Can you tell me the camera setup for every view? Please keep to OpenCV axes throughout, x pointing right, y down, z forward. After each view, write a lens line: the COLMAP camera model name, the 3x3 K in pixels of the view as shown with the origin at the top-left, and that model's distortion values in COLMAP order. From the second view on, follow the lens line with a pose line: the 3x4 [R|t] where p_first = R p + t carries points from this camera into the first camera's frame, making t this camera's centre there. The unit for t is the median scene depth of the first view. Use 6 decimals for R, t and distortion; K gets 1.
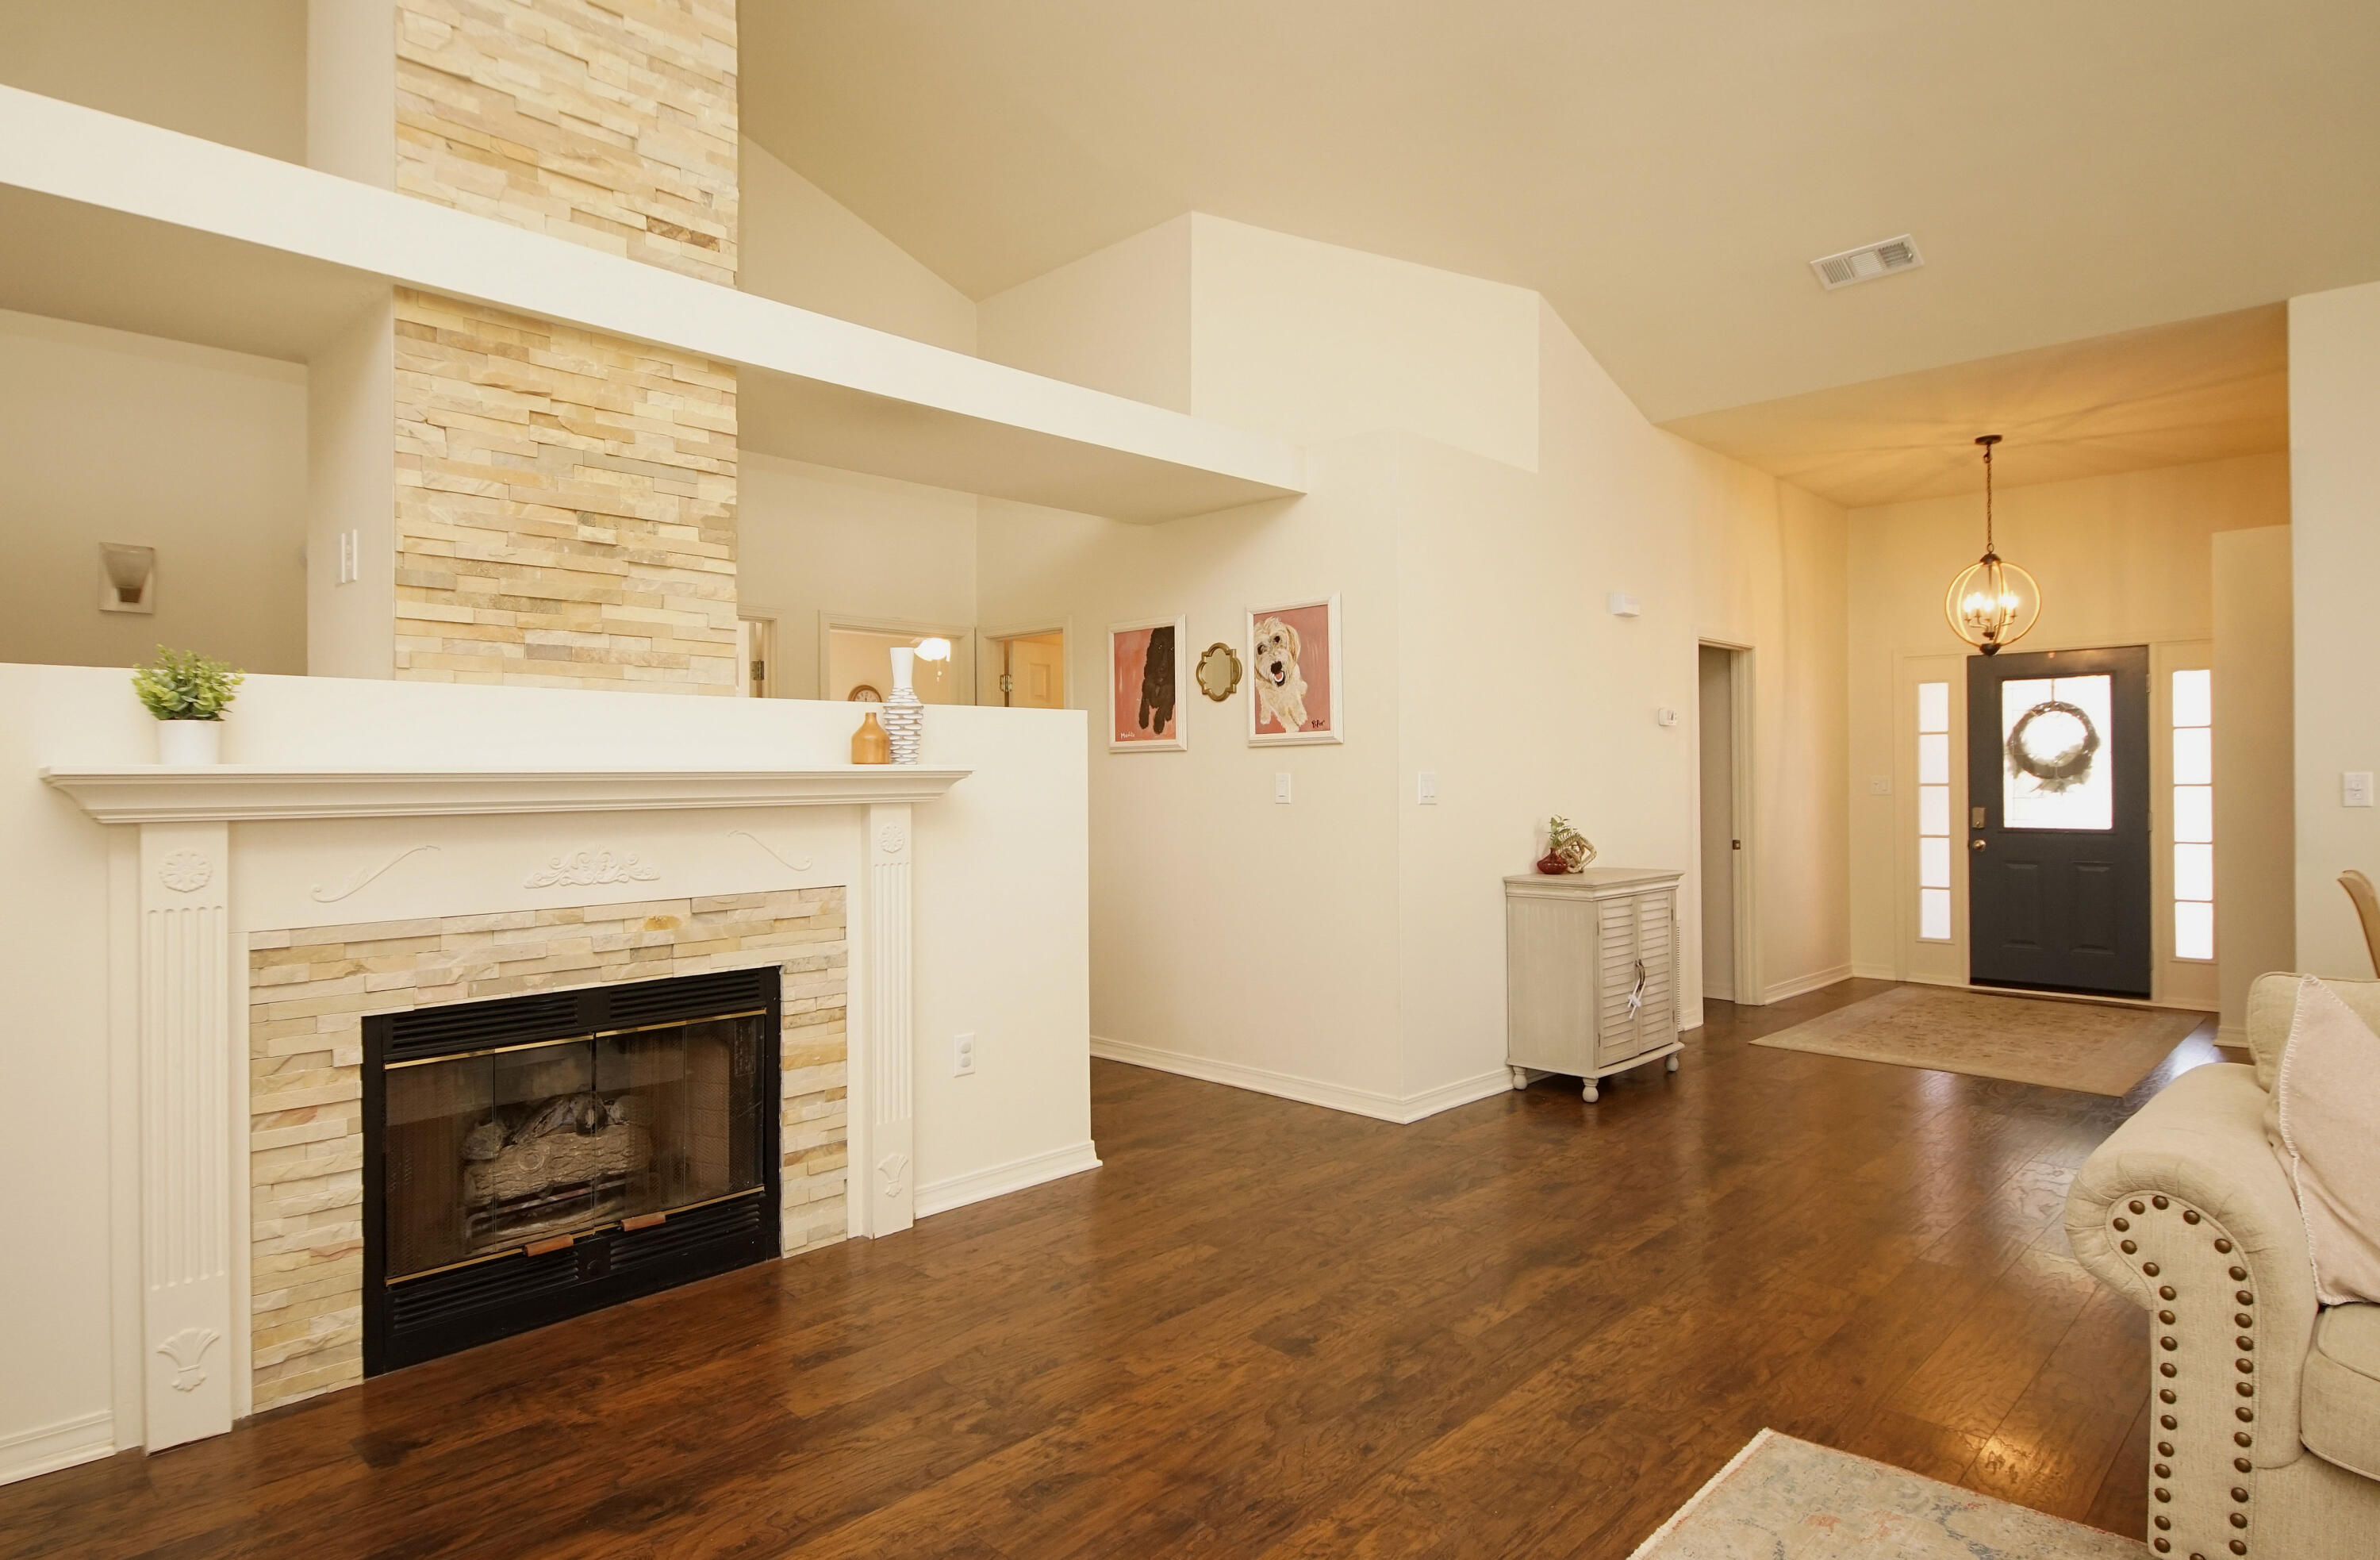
lens RADIAL K [[1308.1, 0, 1167.1], [0, 1308.1, 773.4], [0, 0, 1]] dist [0.025342, -0.018830]
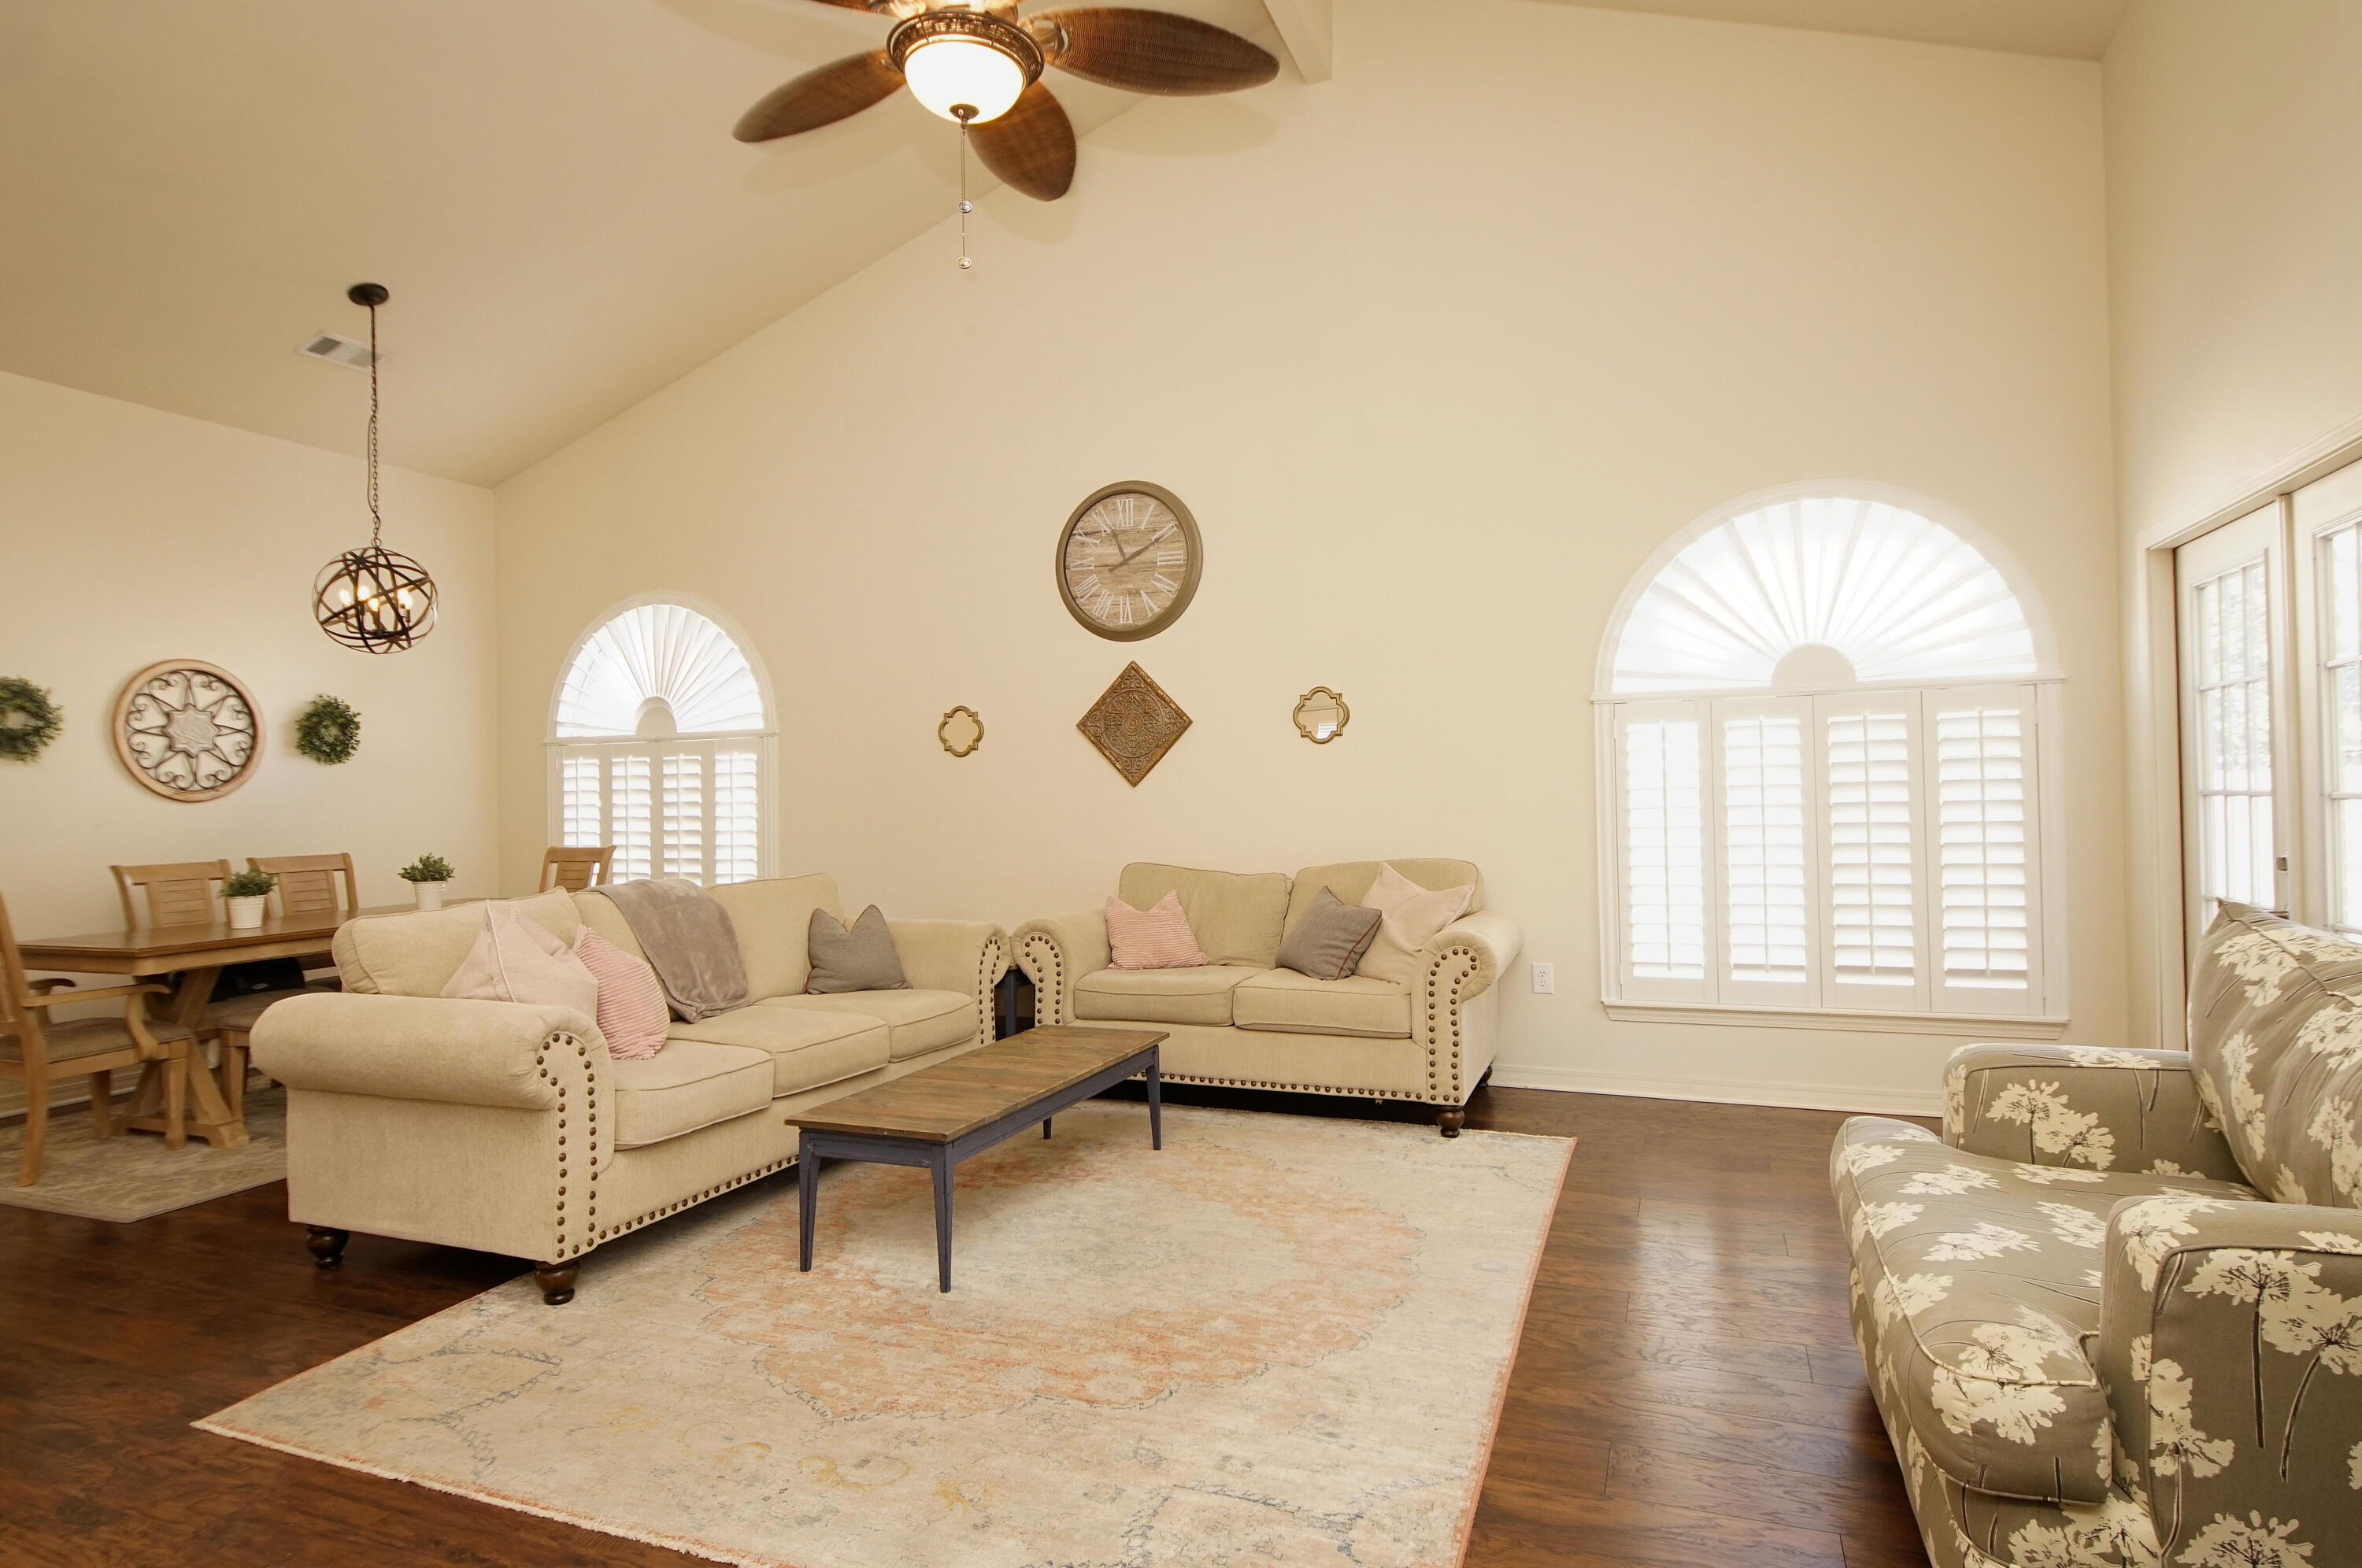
lens RADIAL K [[1274.1, 0, 1178.5], [0, 1274.1, 783.3], [0, 0, 1]] dist [0.030416, -0.029659]
pose [[-0.391338, 0.018492, 0.920061, -0.531892], [0.017037, 0.999772, -0.012848, 0.025893], [-0.920089, 0.010648, -0.391564, 0.492208]]
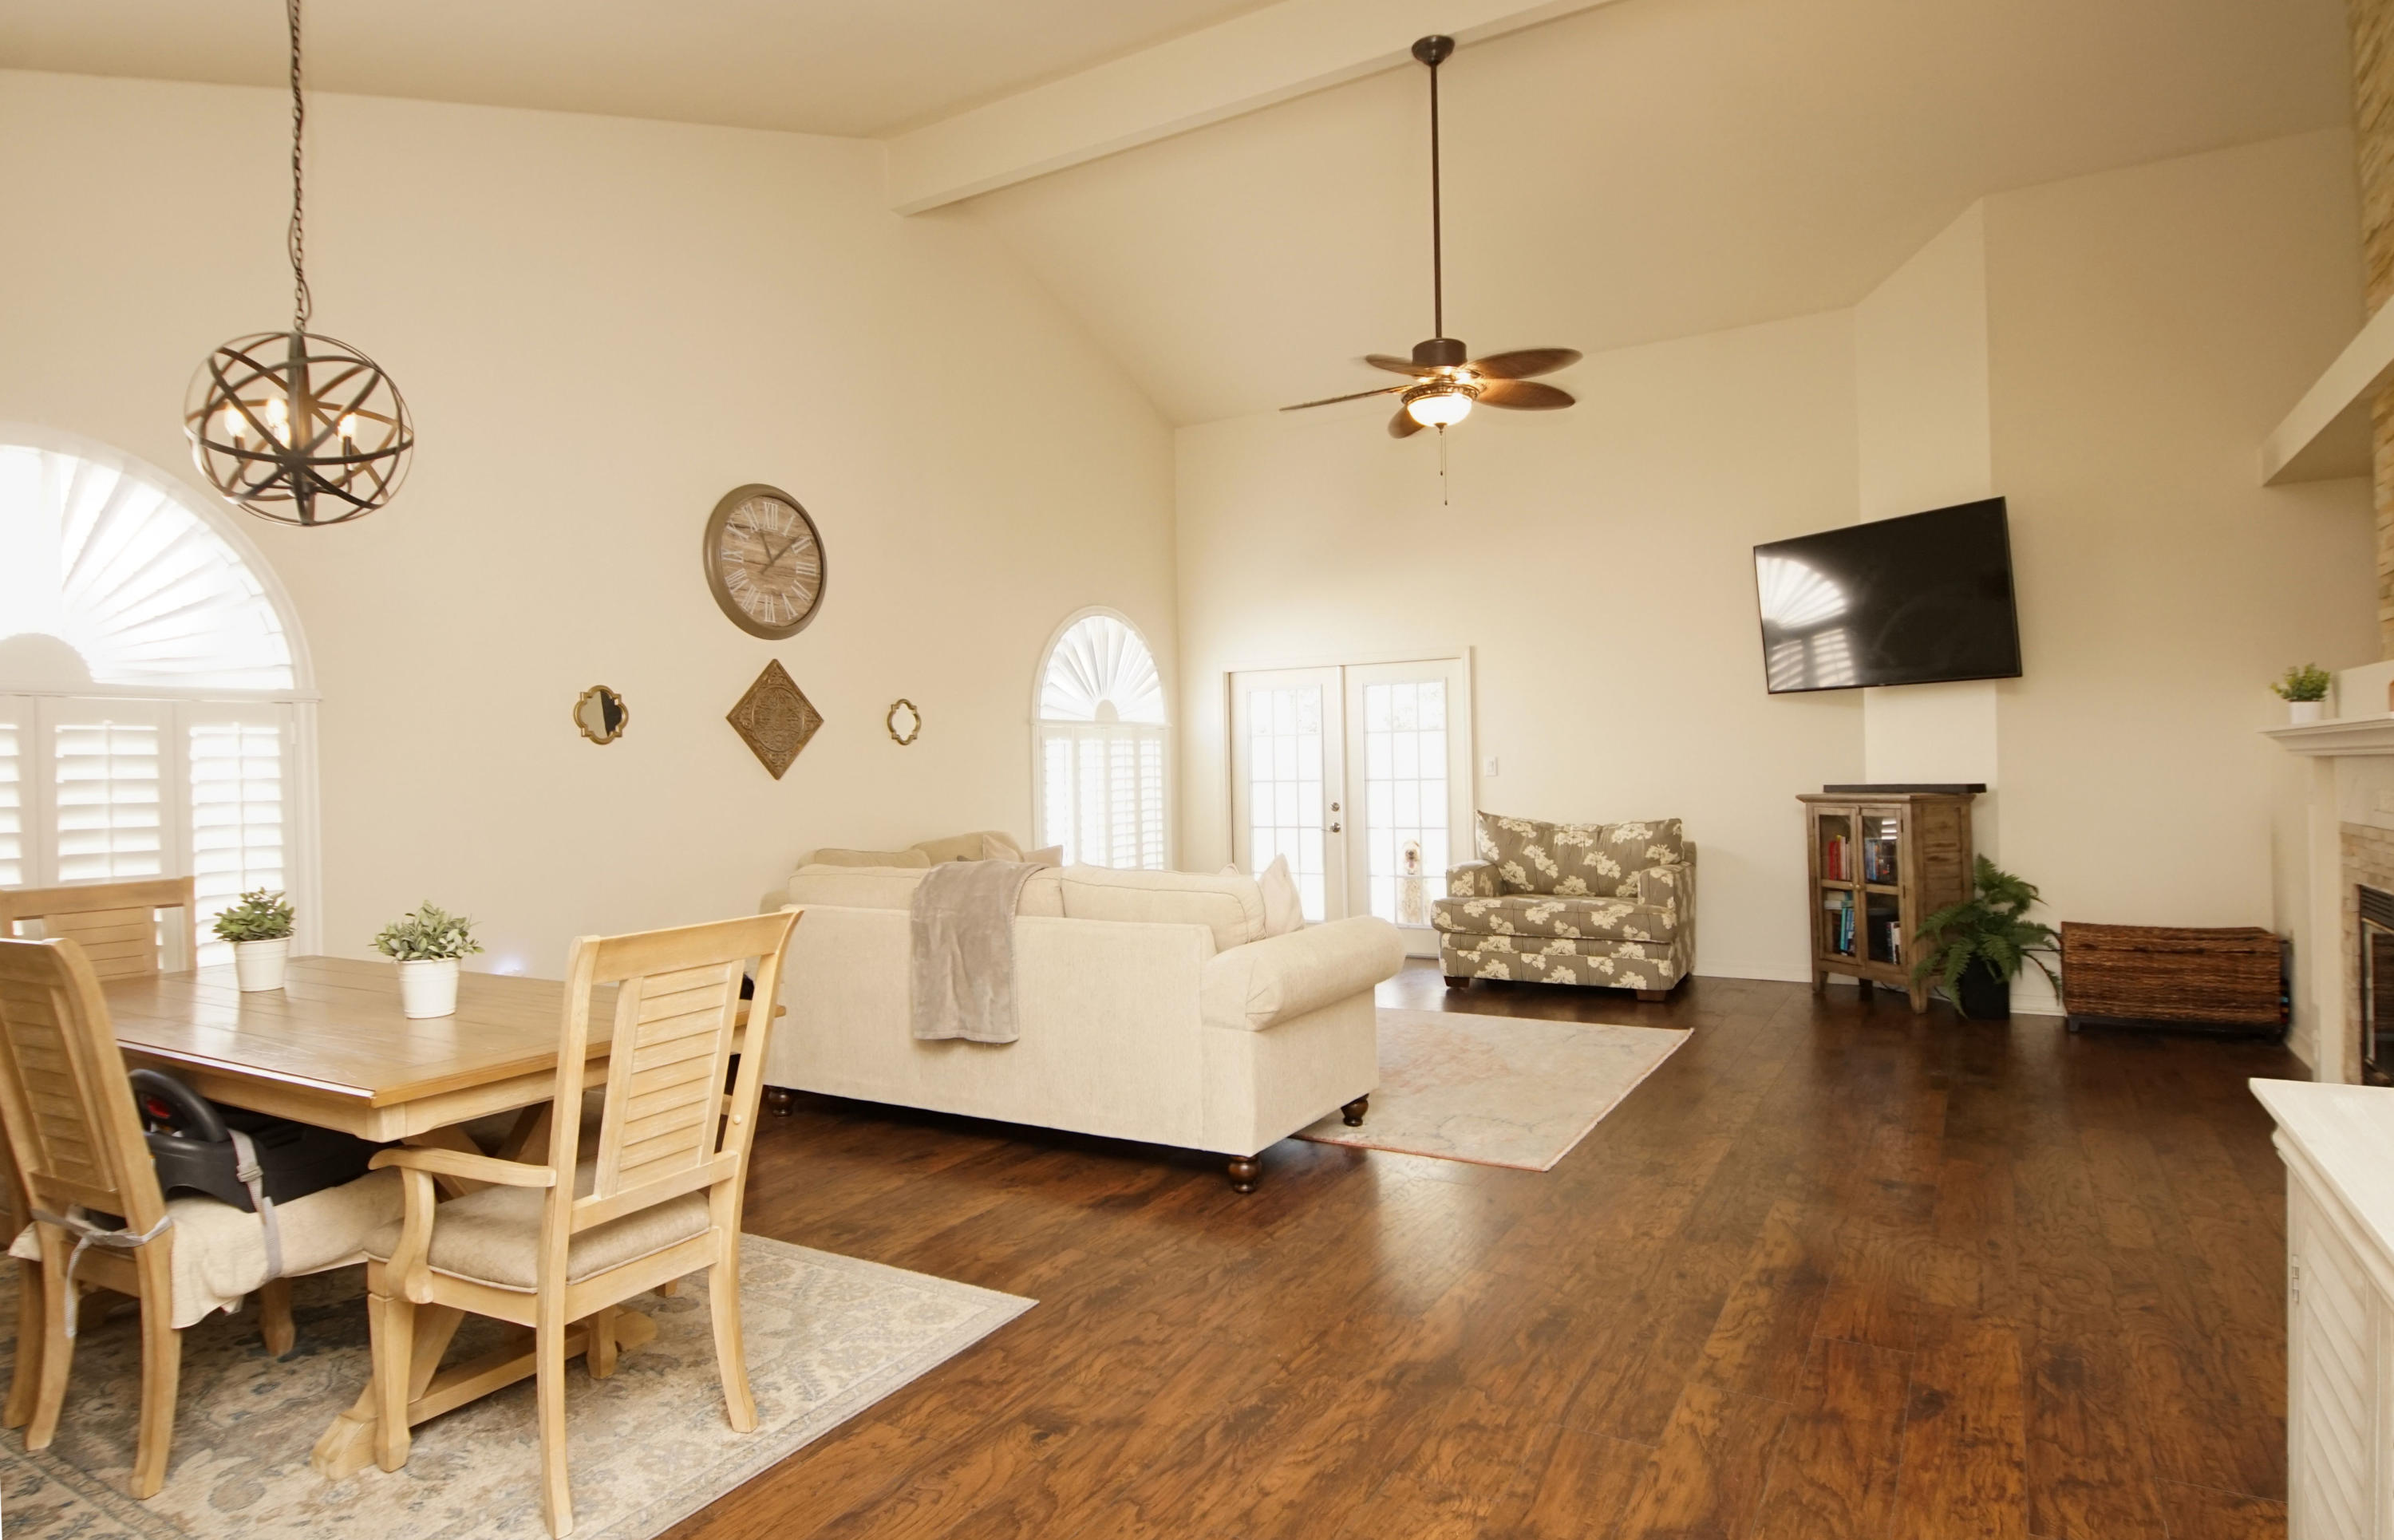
lens RADIAL K [[1315.6, 0, 1197.9], [0, 1315.6, 704.2], [0, 0, 1]] dist [0.025342, -0.018830]
pose [[-0.971119, 0.011837, -0.238301, 0.873069], [0.025381, 0.998227, -0.053848, 0.017159], [0.237241, -0.058341, -0.969697, 1.751136]]
